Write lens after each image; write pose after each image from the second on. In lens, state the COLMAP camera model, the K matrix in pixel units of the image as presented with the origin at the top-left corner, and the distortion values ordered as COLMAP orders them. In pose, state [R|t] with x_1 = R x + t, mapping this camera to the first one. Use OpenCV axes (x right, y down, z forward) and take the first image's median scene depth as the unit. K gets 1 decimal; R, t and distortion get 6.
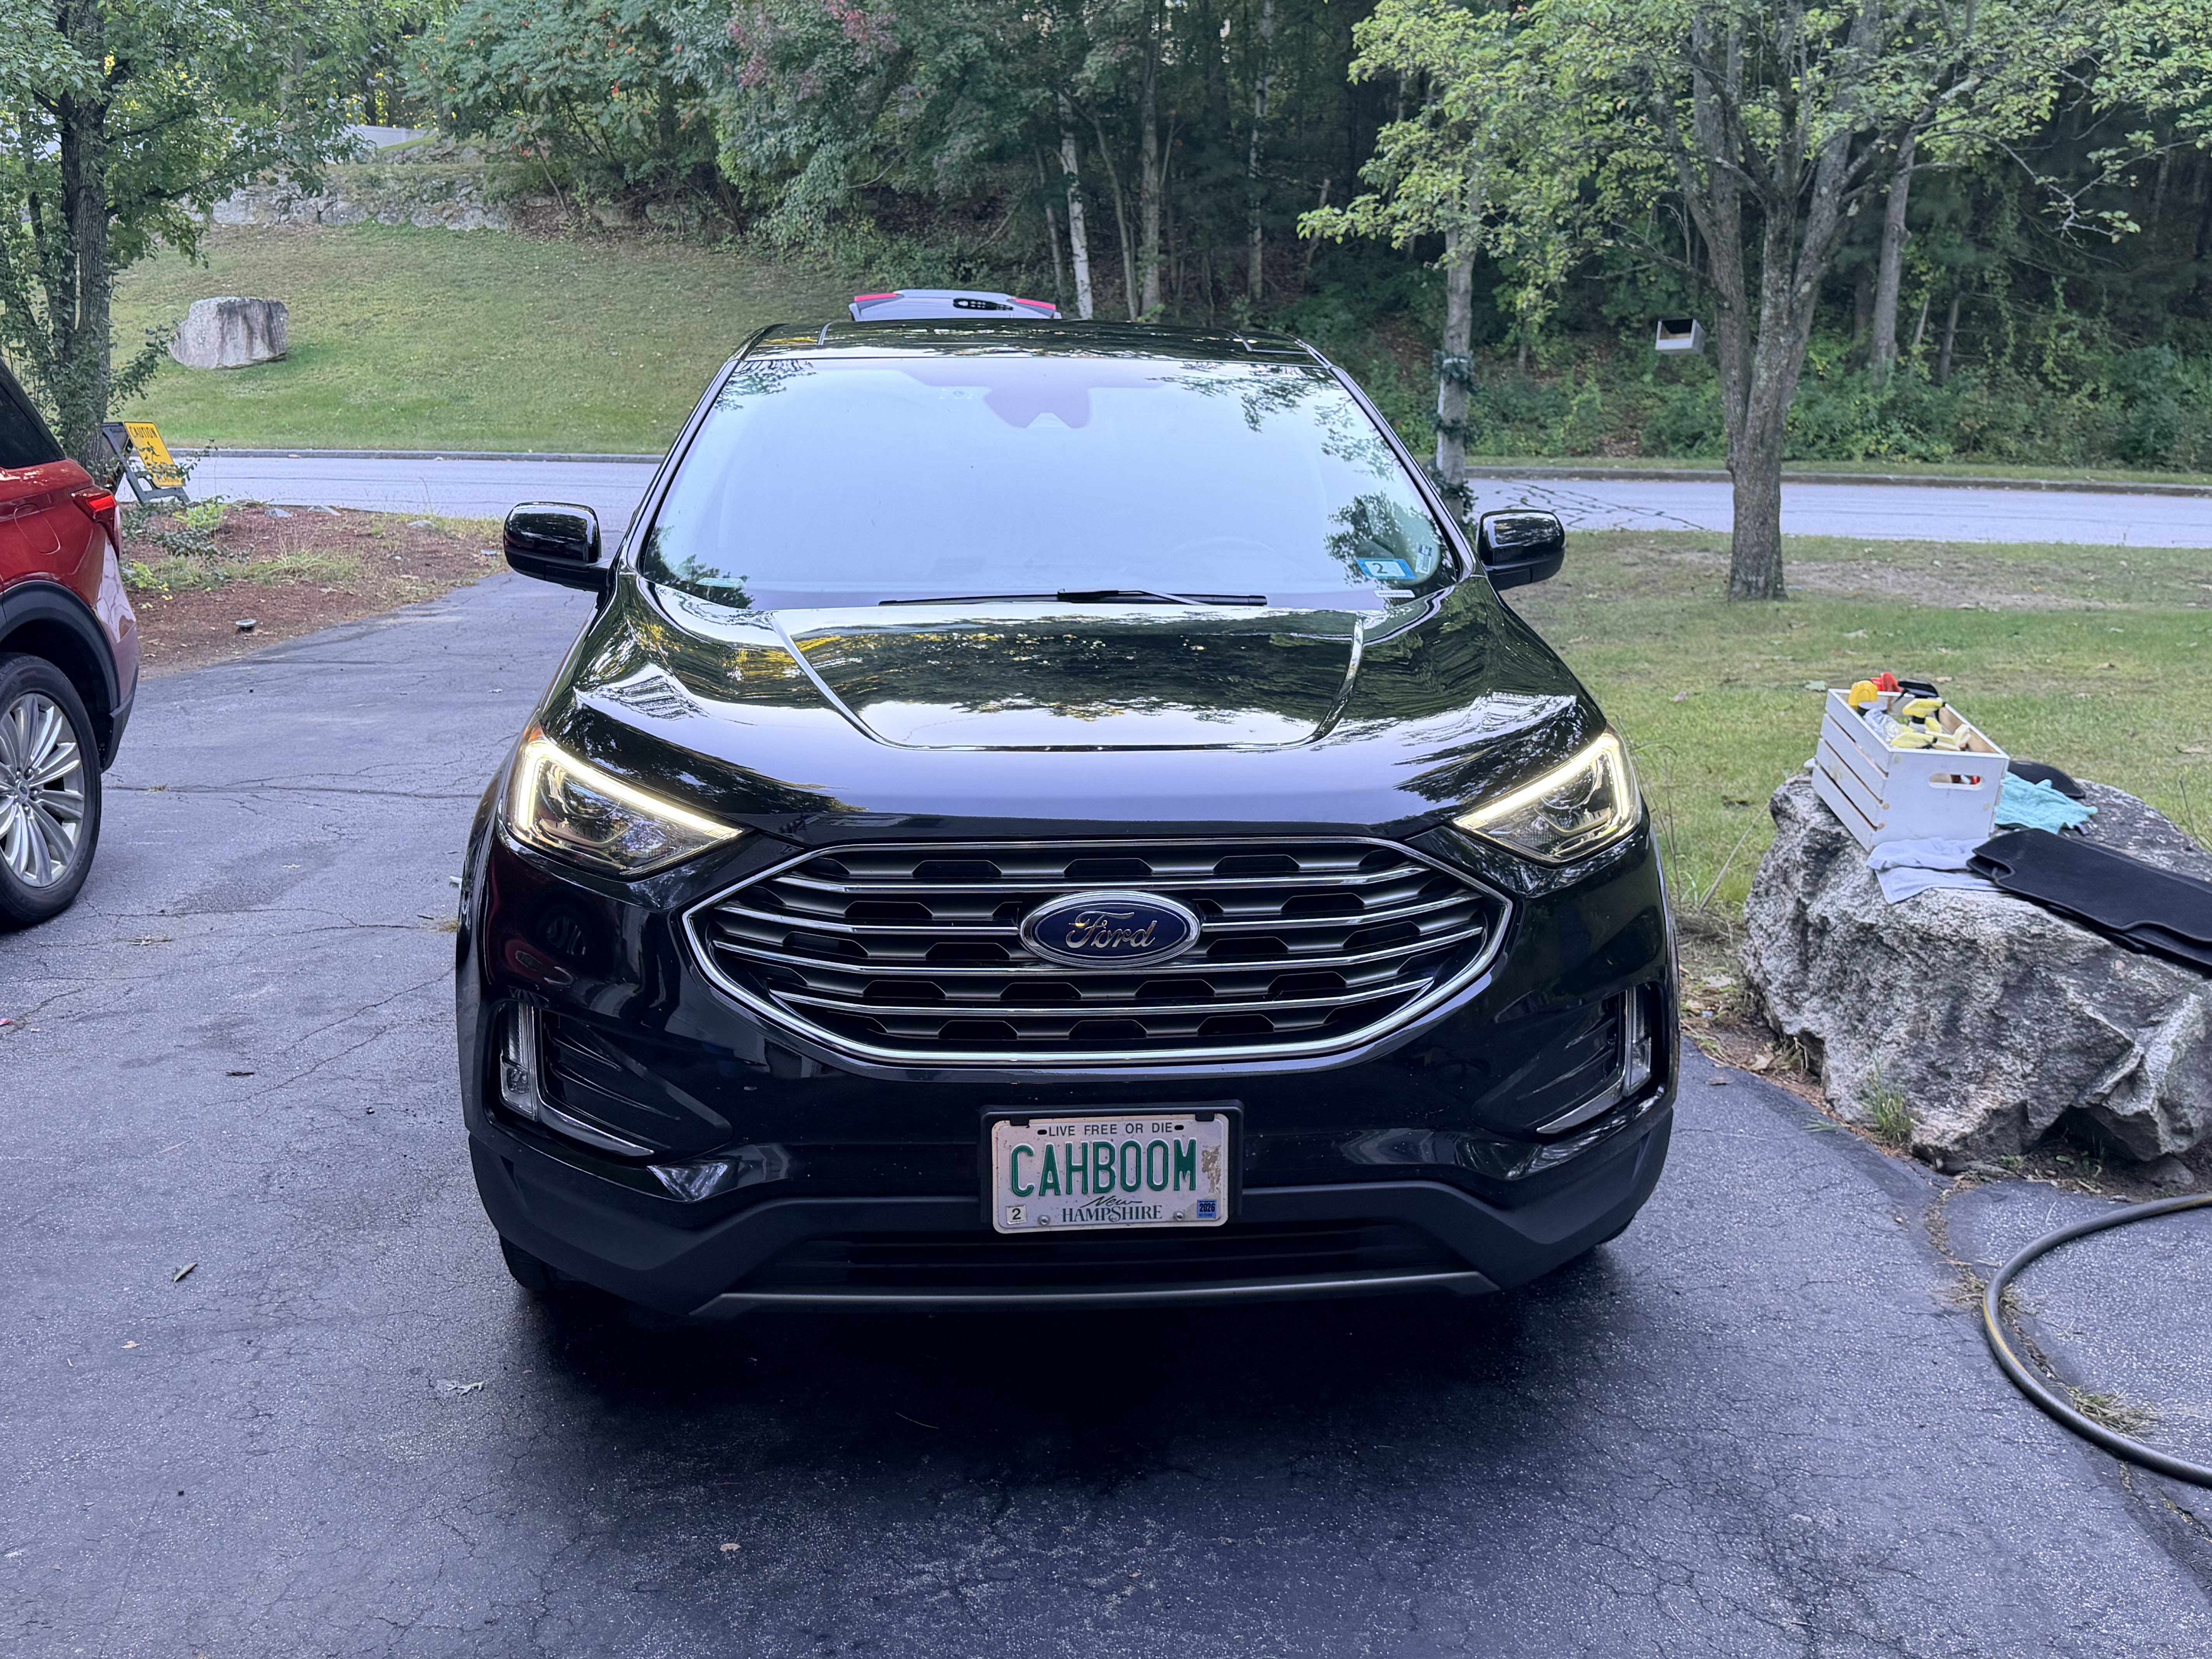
lens RADIAL K [[2073.5, 0, 1106.0], [0, 2073.5, 829.5], [0, 0, 1]] dist [0.003193, 0.002089]
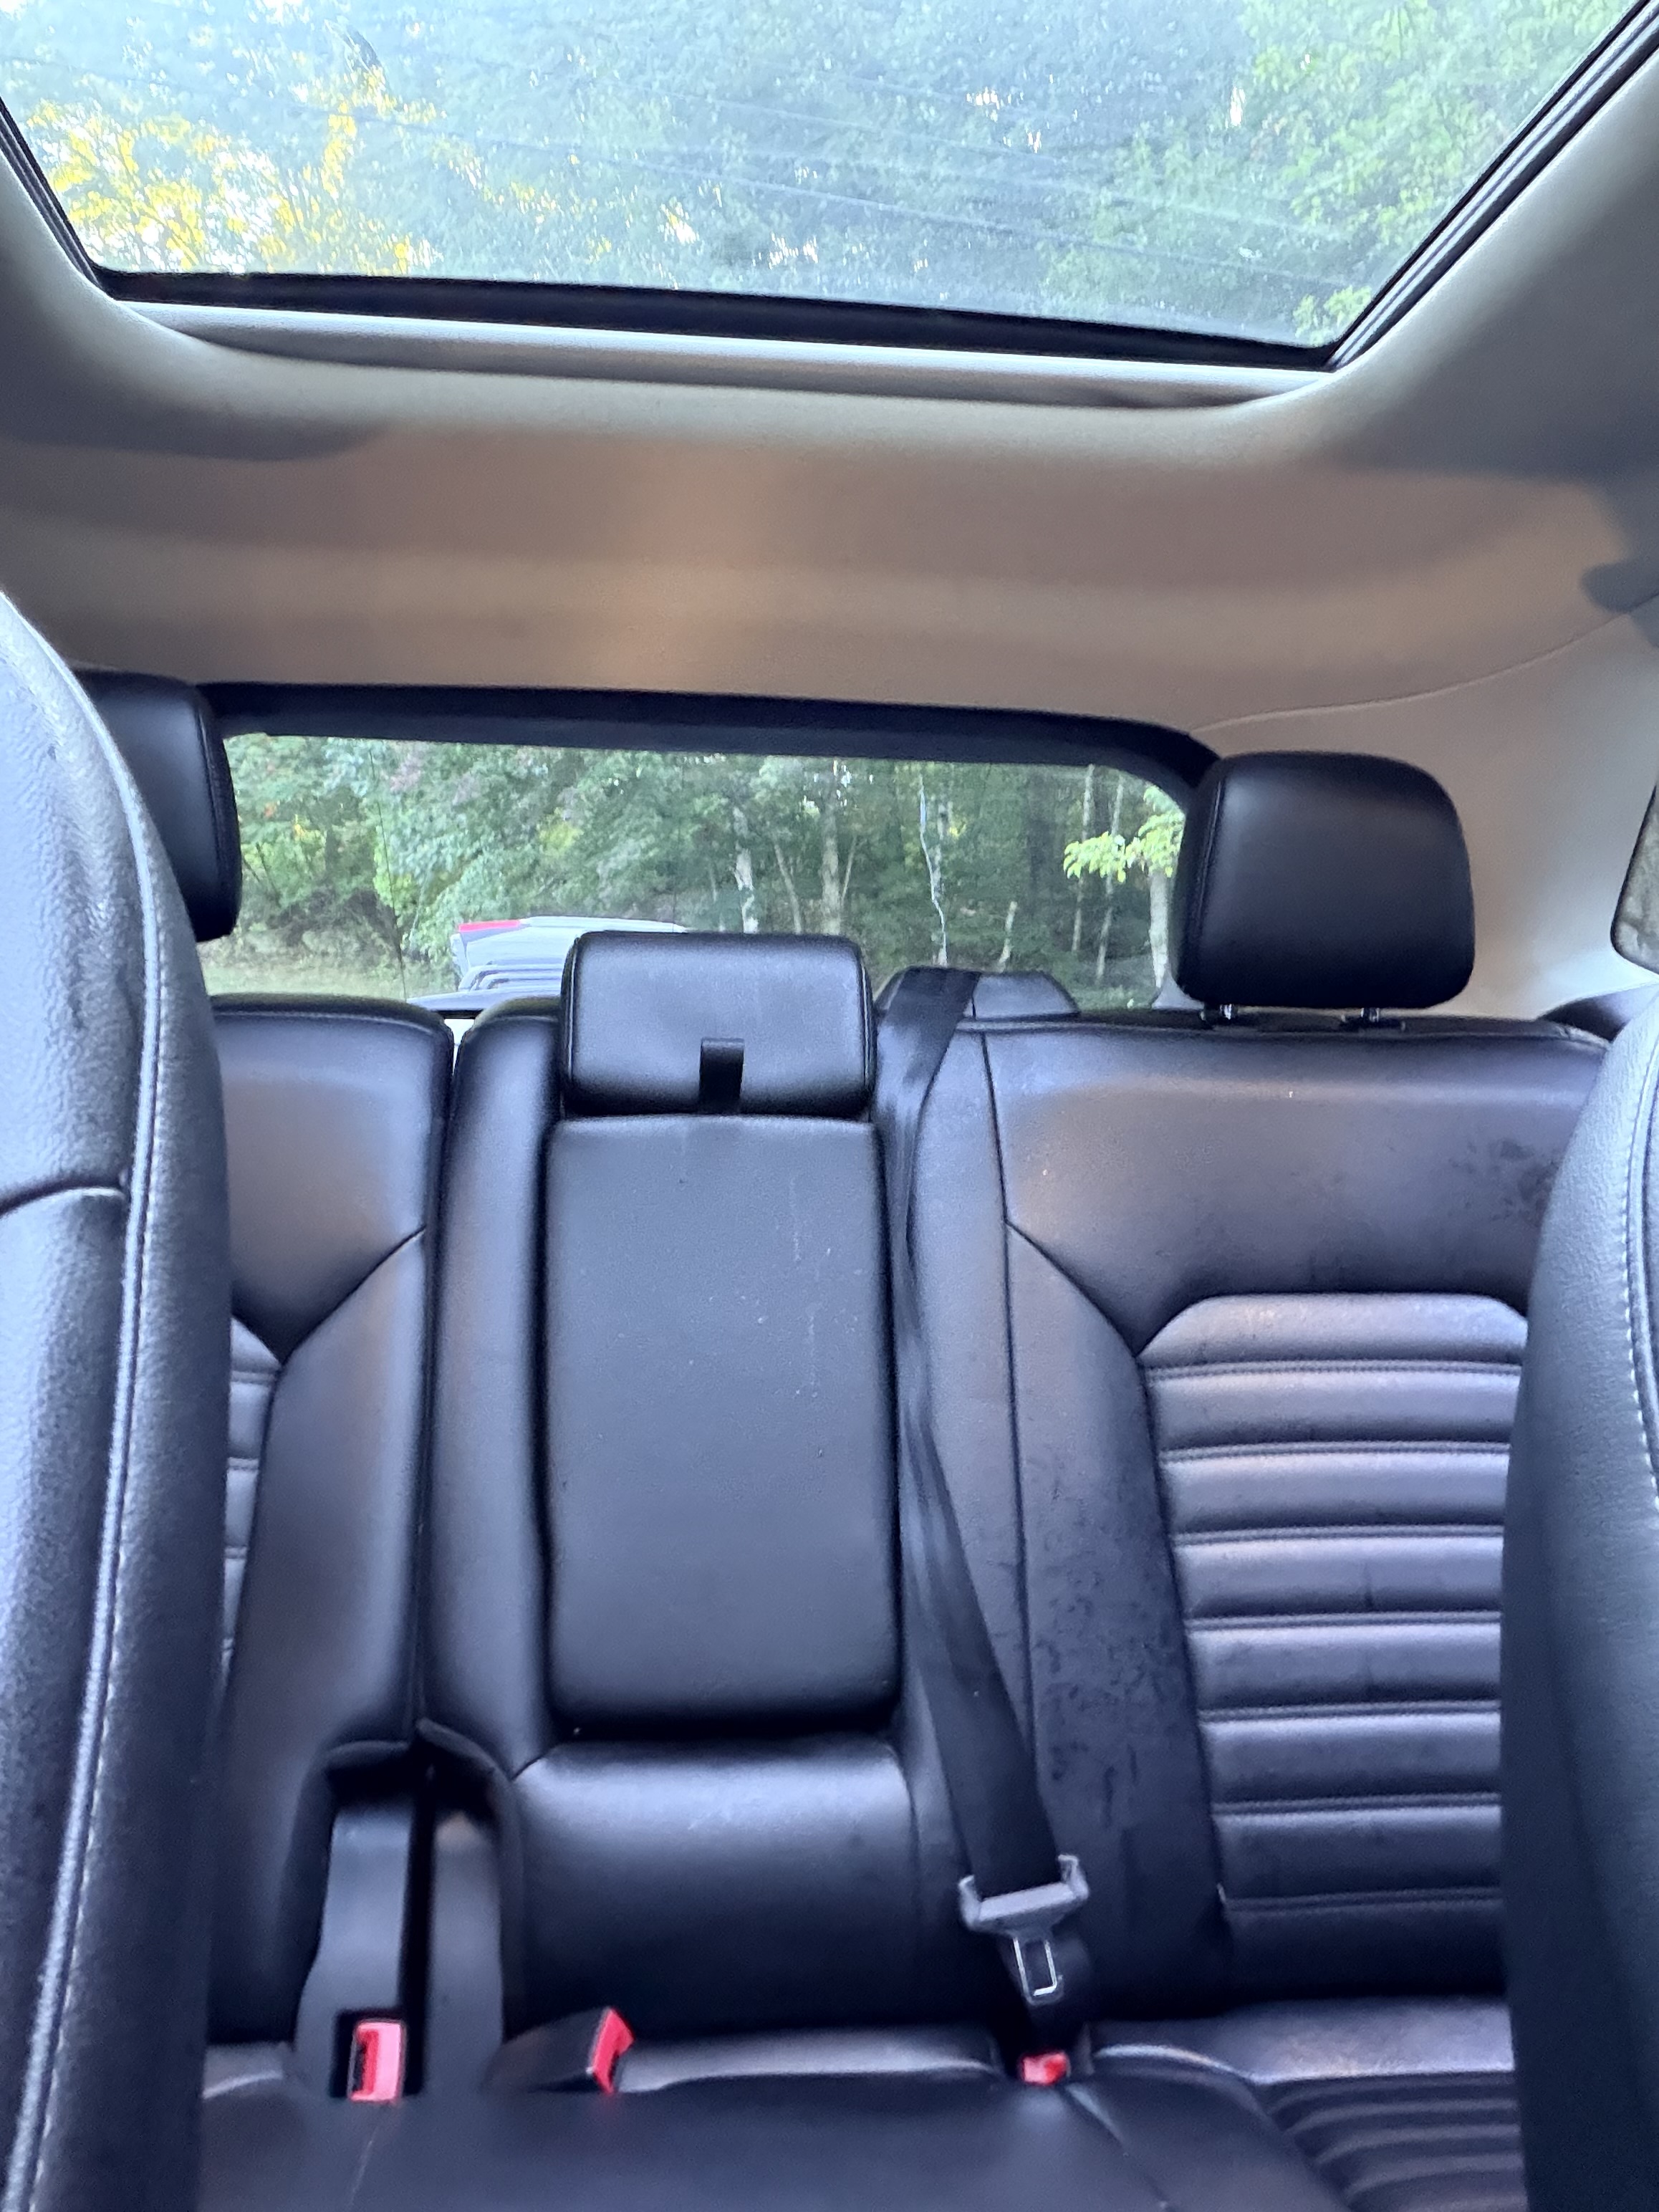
lens RADIAL K [[1927.3, 0, 829.5], [0, 1927.3, 1106.0], [0, 0, 1]] dist [0.003703, 0.001648]
pose [[0.999390, 0.005903, 0.034418, -0.008562], [0.002048, 0.974005, -0.226515, -0.022724], [-0.034861, 0.226448, 0.973399, 0.171826]]
